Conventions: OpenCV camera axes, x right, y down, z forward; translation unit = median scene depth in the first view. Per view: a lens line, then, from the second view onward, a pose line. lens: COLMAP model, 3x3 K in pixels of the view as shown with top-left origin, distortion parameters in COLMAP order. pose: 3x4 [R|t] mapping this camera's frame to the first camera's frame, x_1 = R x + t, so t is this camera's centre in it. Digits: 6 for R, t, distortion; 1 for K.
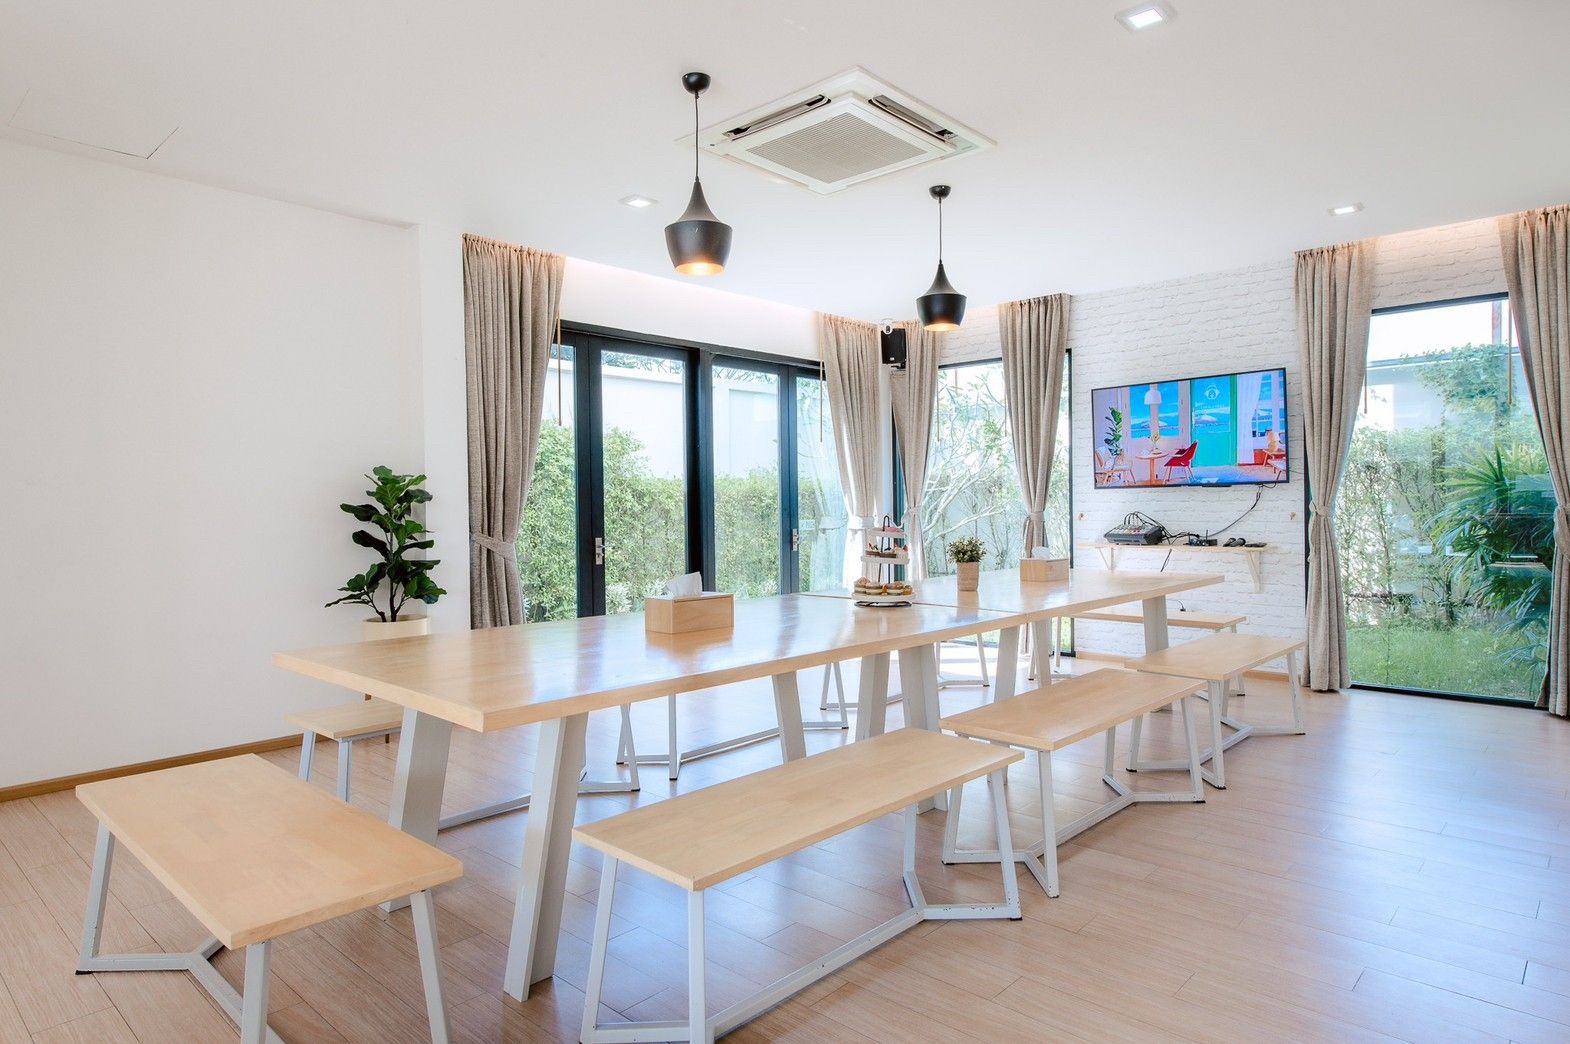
lens RADIAL K [[952.2, 0, 845.8], [0, 952.2, 518.5], [0, 0, 1]] dist [0.001034, 0.000052]
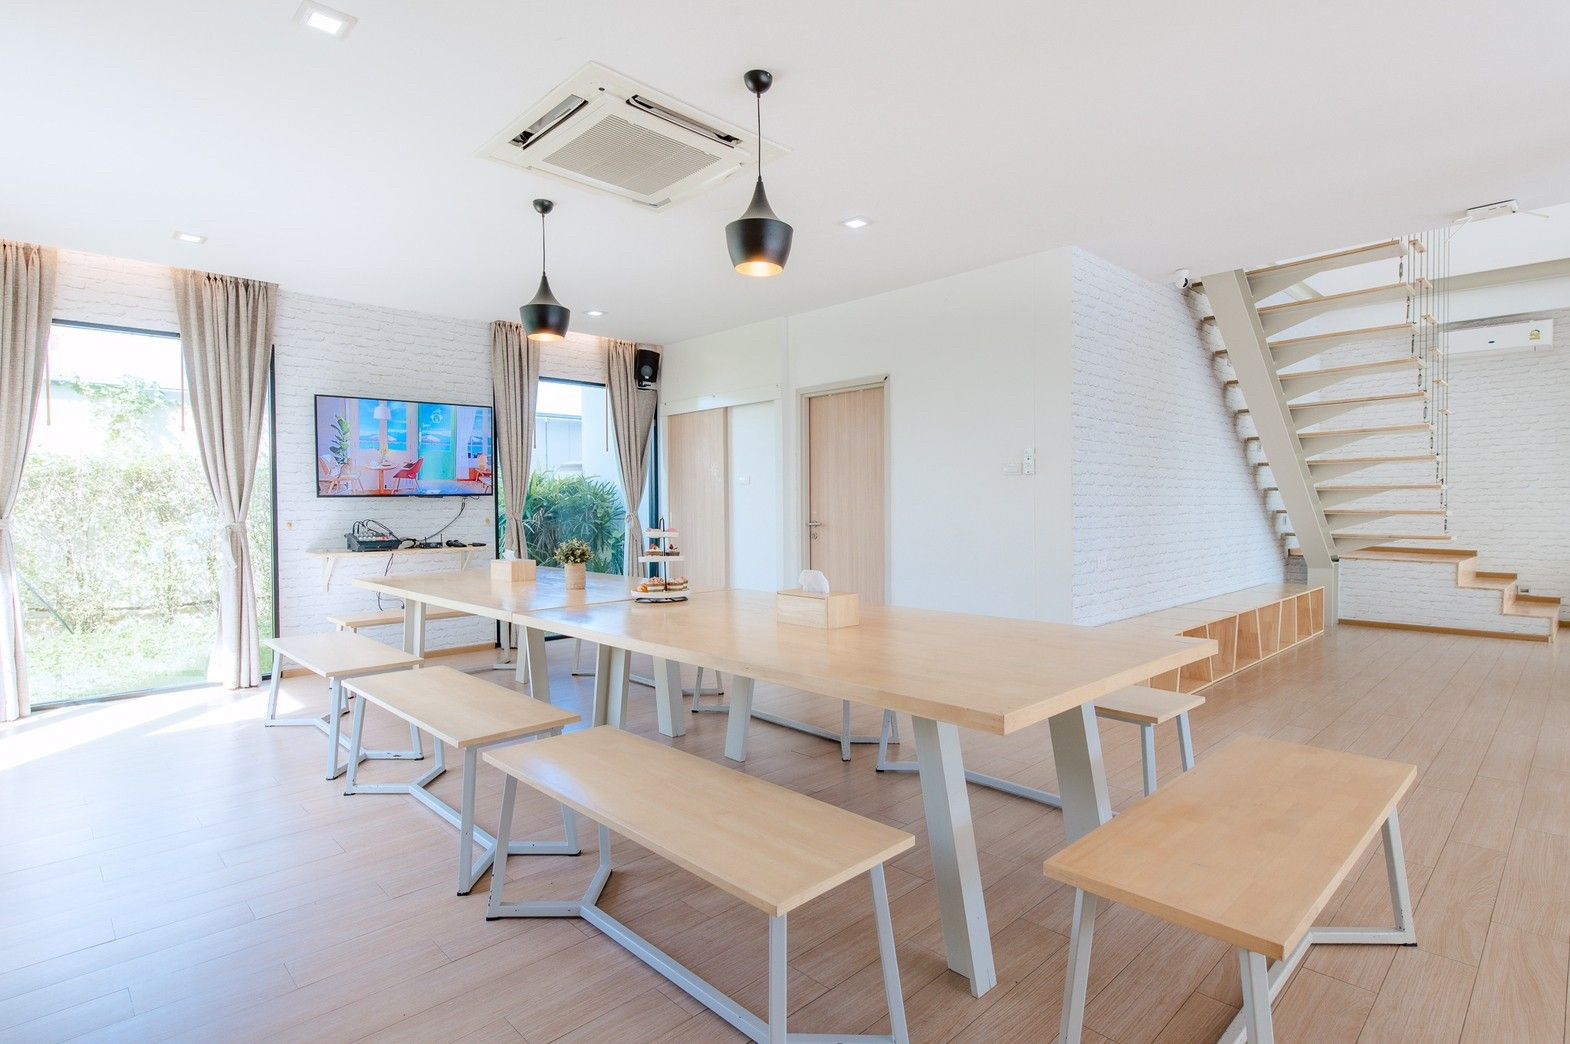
lens RADIAL K [[779.8, 0, 785.0], [0, 779.8, 522.0], [0, 0, 1]] dist [0.003862, 0.000530]
pose [[0.065329, -0.012431, 0.997786, -0.536074], [0.021787, 0.999702, 0.011029, -0.004135], [-0.997626, 0.021018, 0.065580, 0.499296]]
